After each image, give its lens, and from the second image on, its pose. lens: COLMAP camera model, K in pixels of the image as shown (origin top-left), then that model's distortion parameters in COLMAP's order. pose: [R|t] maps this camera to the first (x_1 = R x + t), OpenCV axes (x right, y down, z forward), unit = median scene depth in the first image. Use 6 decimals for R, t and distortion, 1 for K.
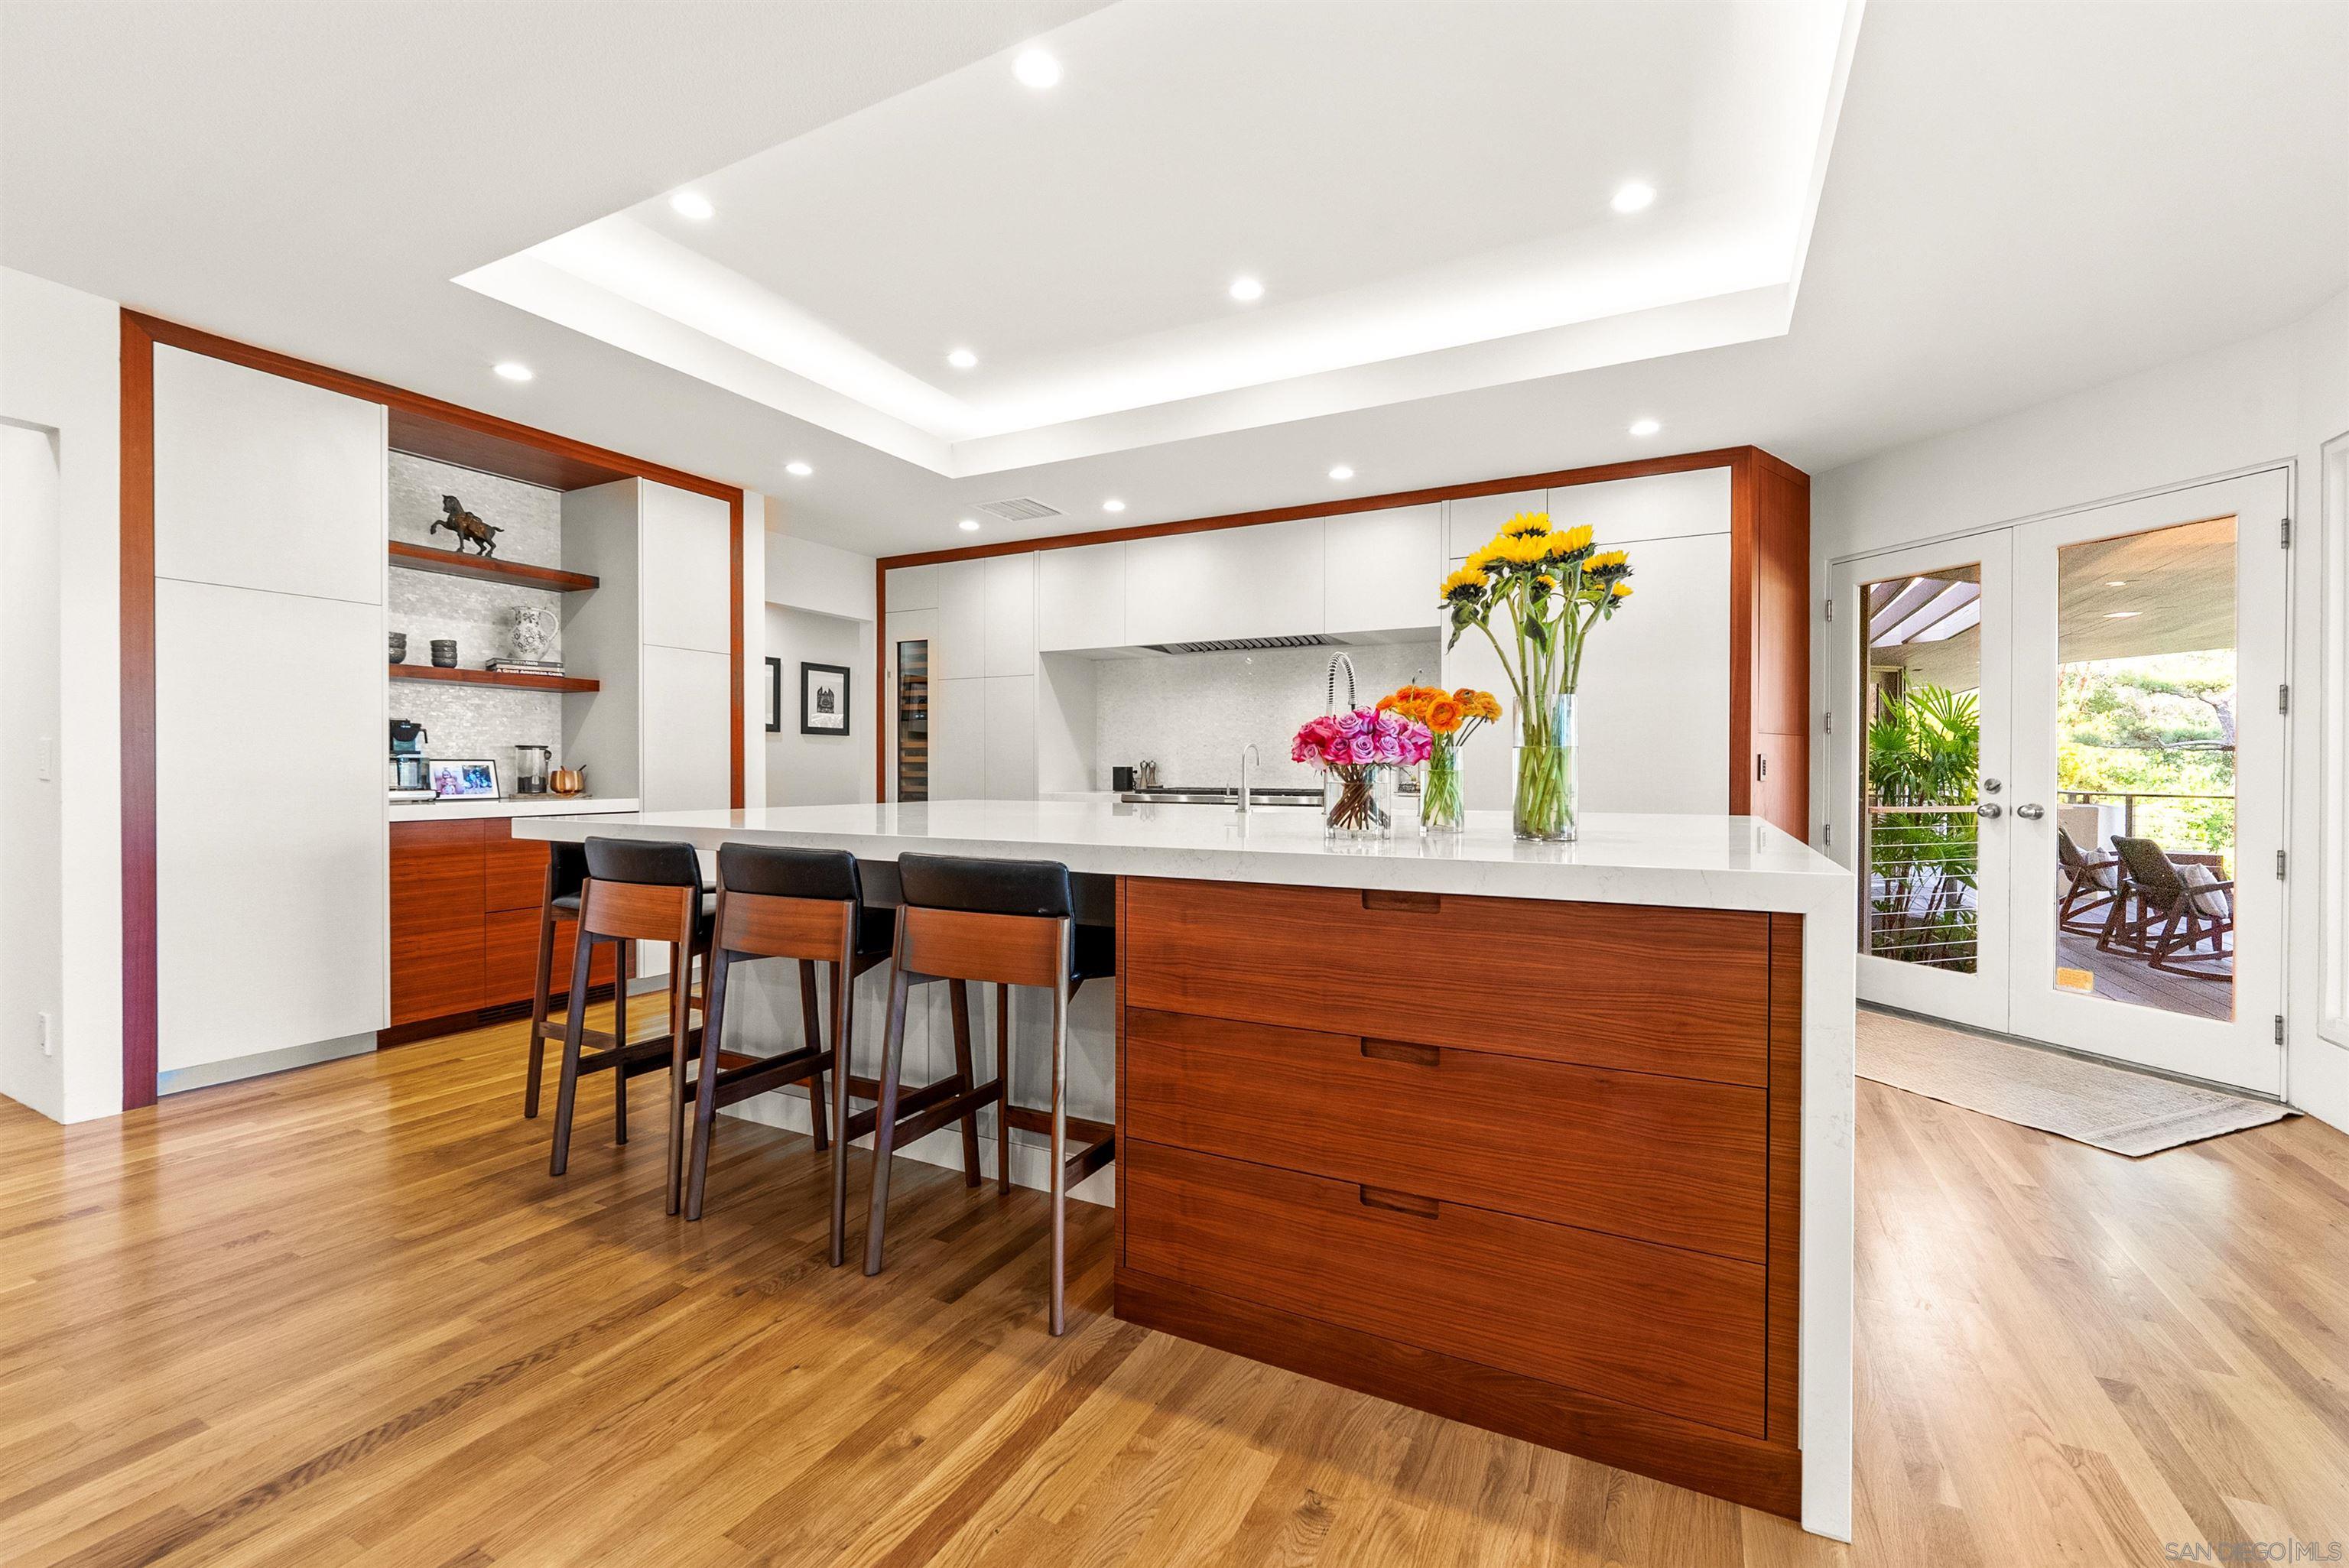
lens RADIAL K [[970.7, 0, 1187.5], [0, 970.7, 775.2], [0, 0, 1]] dist [-0.000639, 0.000097]
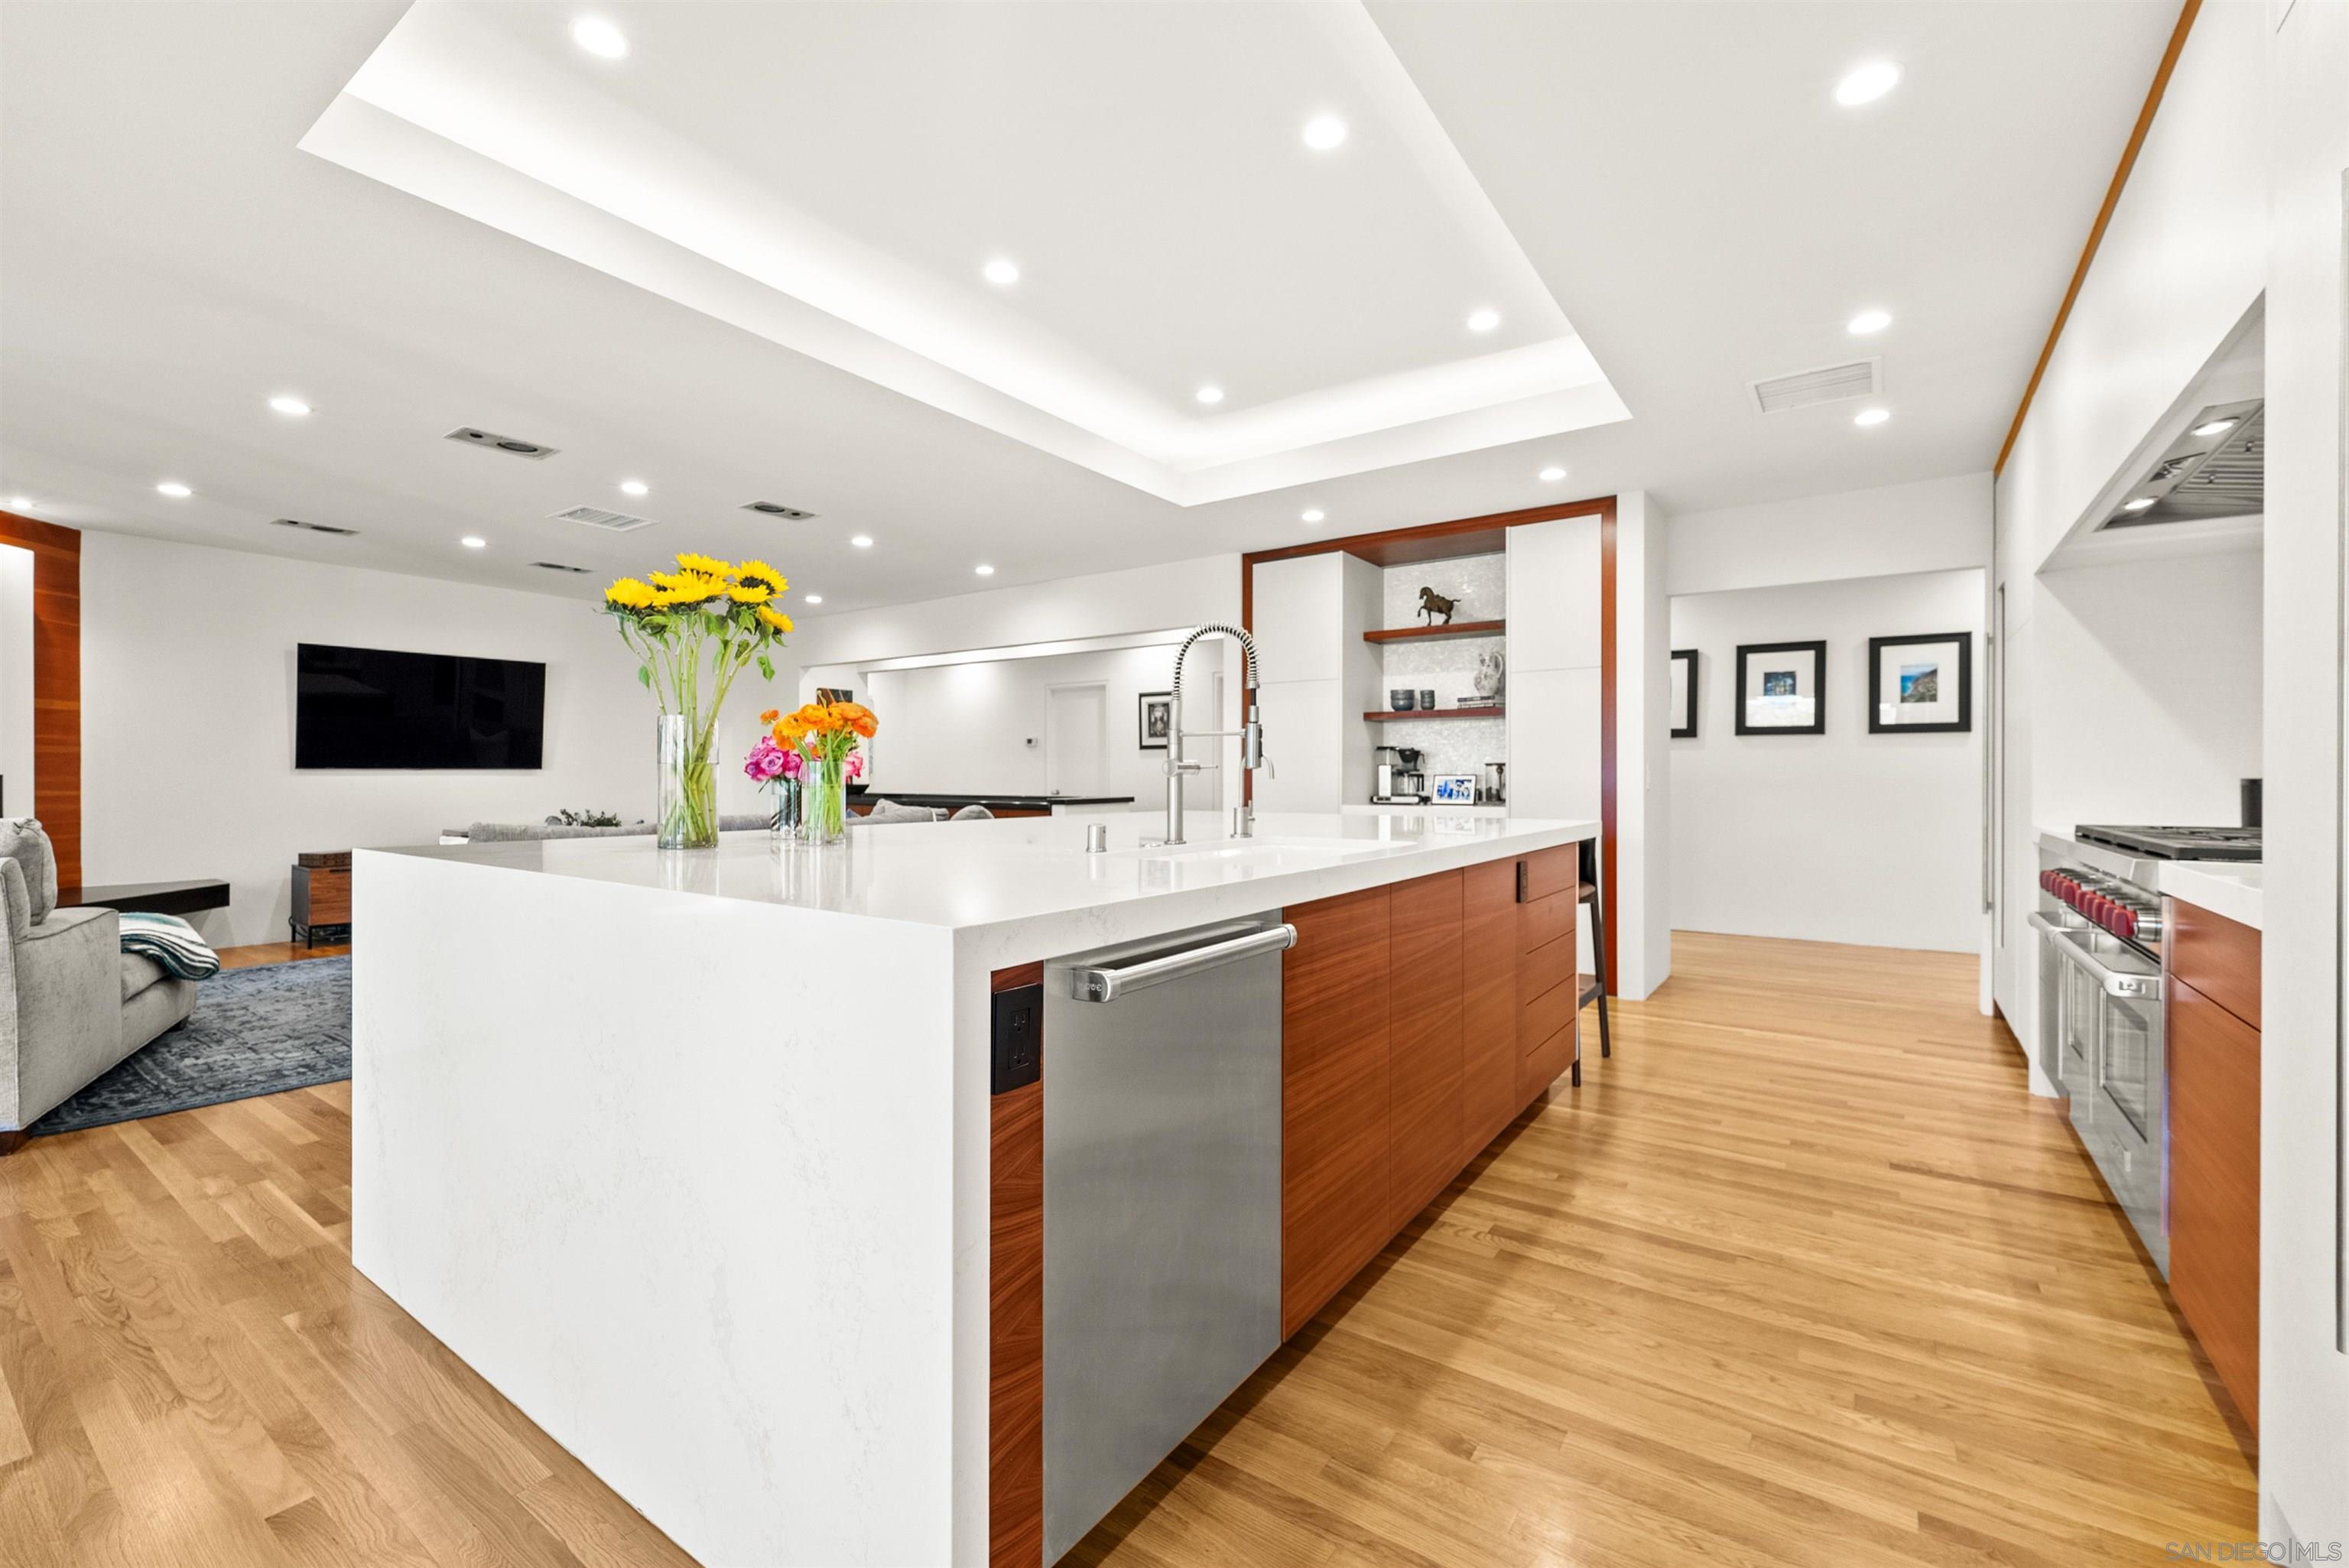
lens RADIAL K [[970.7, 0, 1191.5], [0, 970.7, 776.5], [0, 0, 1]] dist [-0.000639, 0.000097]
pose [[-0.134611, -0.005026, -0.990886, 1.347175], [-0.006080, 0.999973, -0.004246, -0.009070], [0.990880, 0.005453, -0.134638, 1.689694]]
